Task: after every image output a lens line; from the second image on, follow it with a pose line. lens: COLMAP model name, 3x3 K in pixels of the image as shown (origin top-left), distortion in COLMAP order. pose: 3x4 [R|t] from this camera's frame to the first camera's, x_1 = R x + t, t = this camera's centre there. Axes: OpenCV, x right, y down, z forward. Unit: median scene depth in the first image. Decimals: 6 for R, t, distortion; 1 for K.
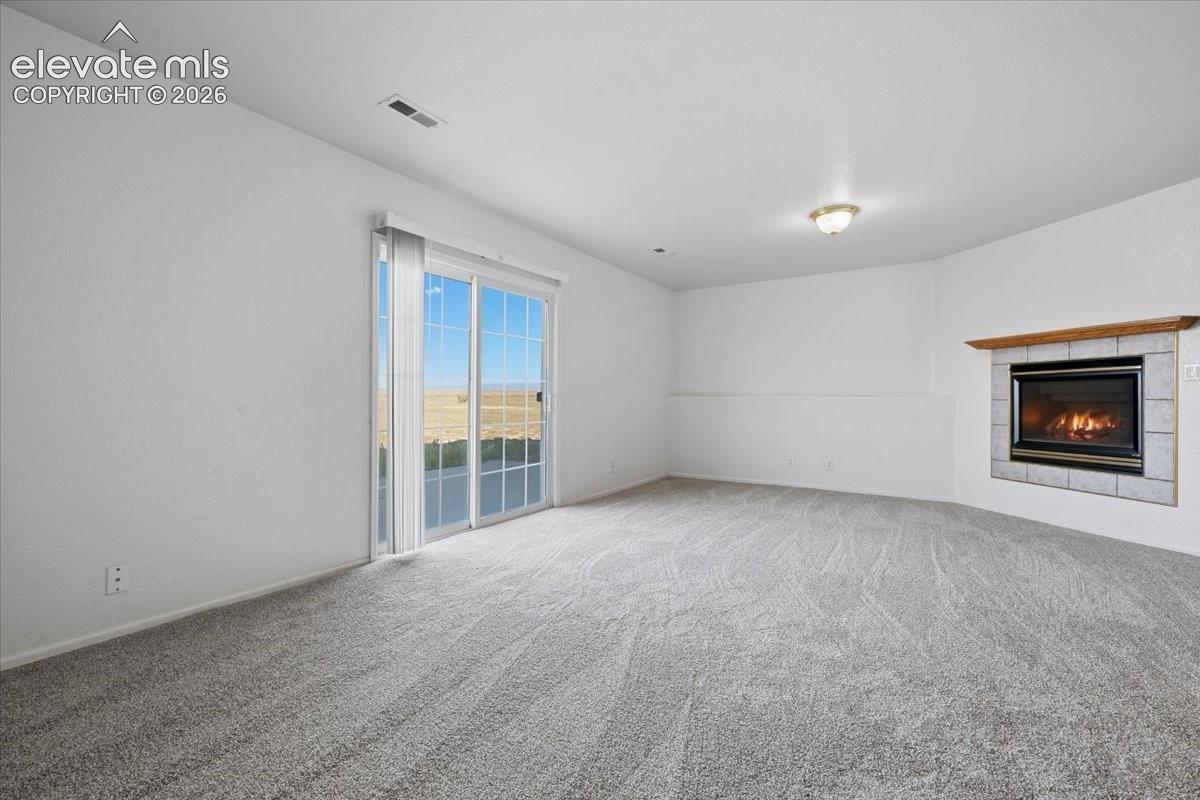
lens RADIAL K [[491.8, 0, 603.7], [0, 491.8, 395.6], [0, 0, 1]] dist [0.000564, 0.000087]
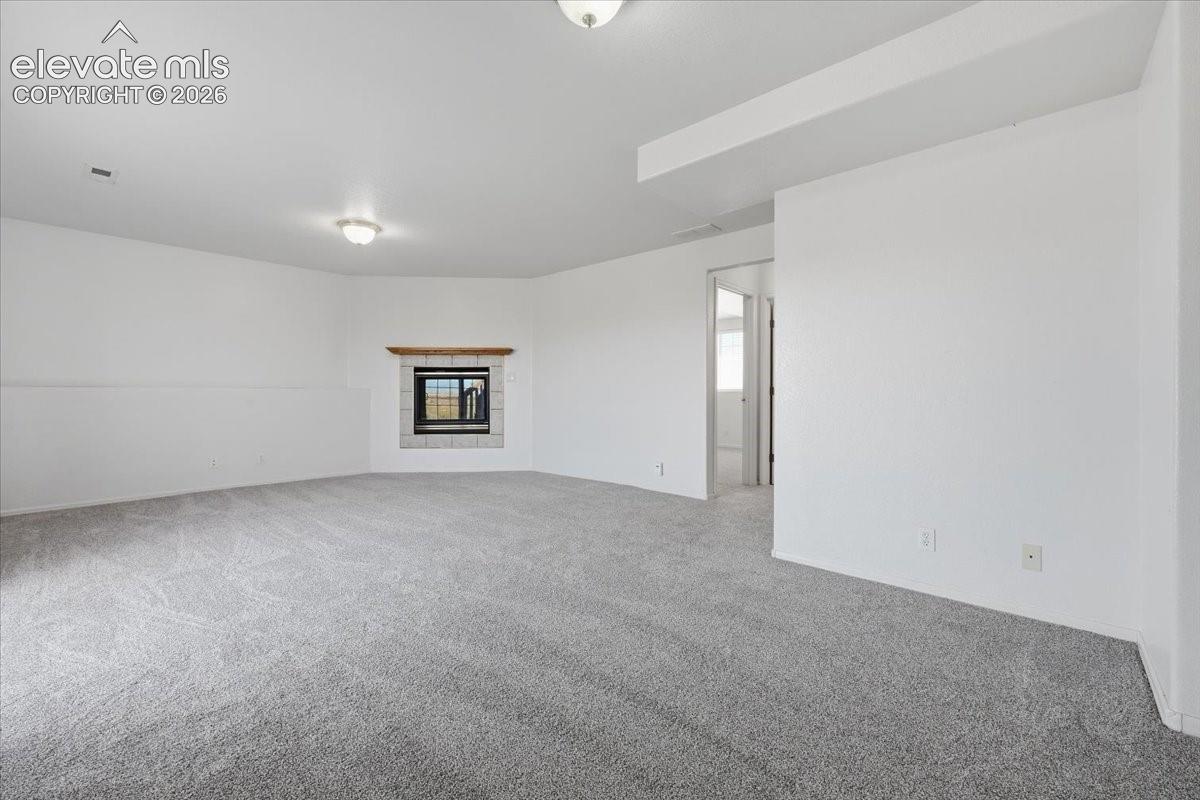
lens RADIAL K [[496.9, 0, 579.8], [0, 496.9, 395.8], [0, 0, 1]] dist [-0.000504, -0.000096]
pose [[0.191980, -0.011160, 0.981335, -0.572701], [-0.006558, 0.999898, 0.012655, -0.000866], [-0.981377, -0.008865, 0.191888, 0.291560]]
